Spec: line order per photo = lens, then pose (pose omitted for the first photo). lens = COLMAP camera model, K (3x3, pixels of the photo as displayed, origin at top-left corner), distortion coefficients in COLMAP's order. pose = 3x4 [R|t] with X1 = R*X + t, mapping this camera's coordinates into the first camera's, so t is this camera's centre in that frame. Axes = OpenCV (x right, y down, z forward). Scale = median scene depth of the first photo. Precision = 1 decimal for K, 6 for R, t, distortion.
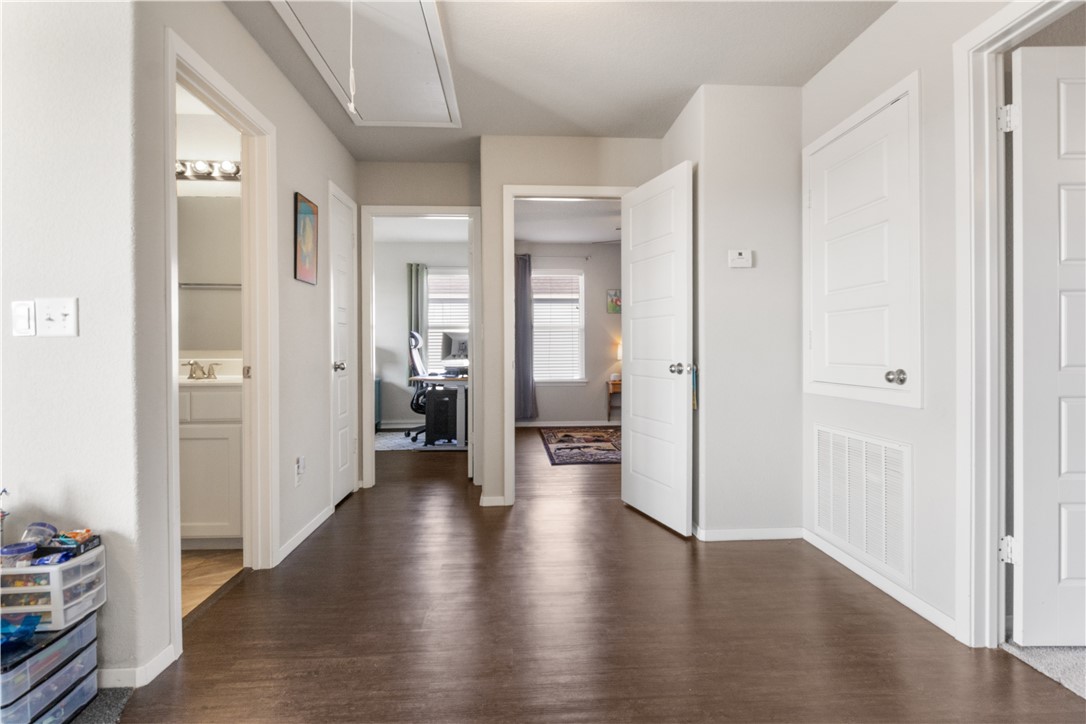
lens RADIAL K [[546.9, 0, 545.5], [0, 546.9, 352.9], [0, 0, 1]] dist [0.002371, -0.003838]
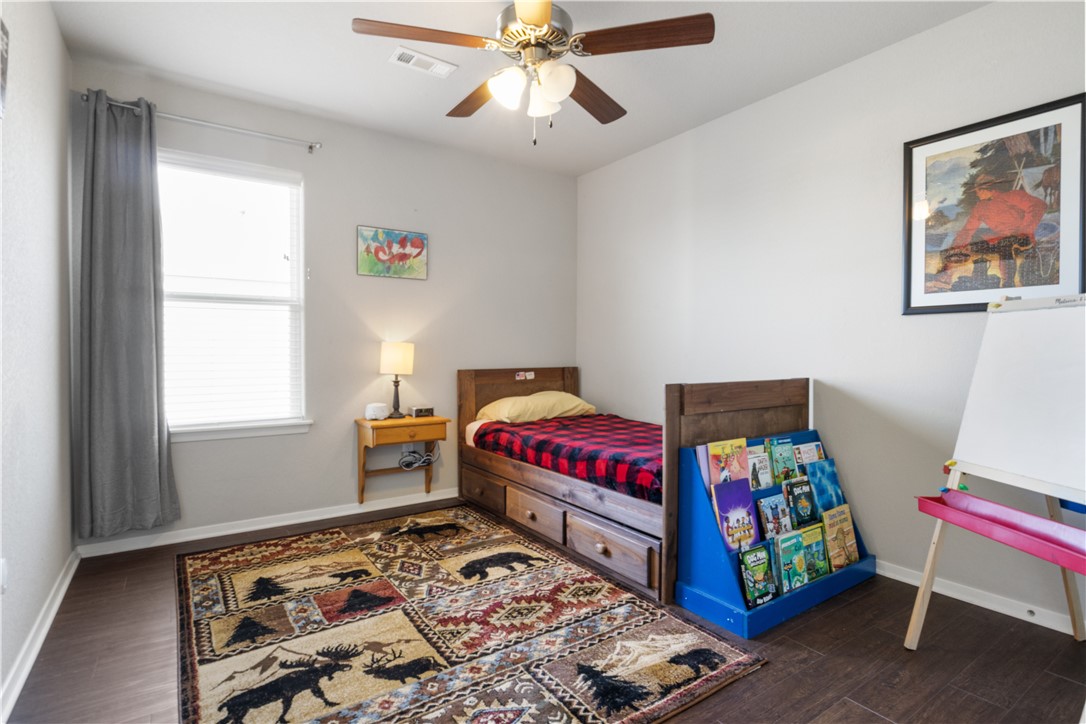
lens RADIAL K [[546.9, 0, 550.3], [0, 546.9, 344.7], [0, 0, 1]] dist [0.002371, -0.003838]
pose [[0.856891, 0.002342, 0.515492, 0.012969], [0.002028, 0.999967, -0.007916, -0.008729], [-0.515494, 0.007829, 0.856858, 0.530441]]
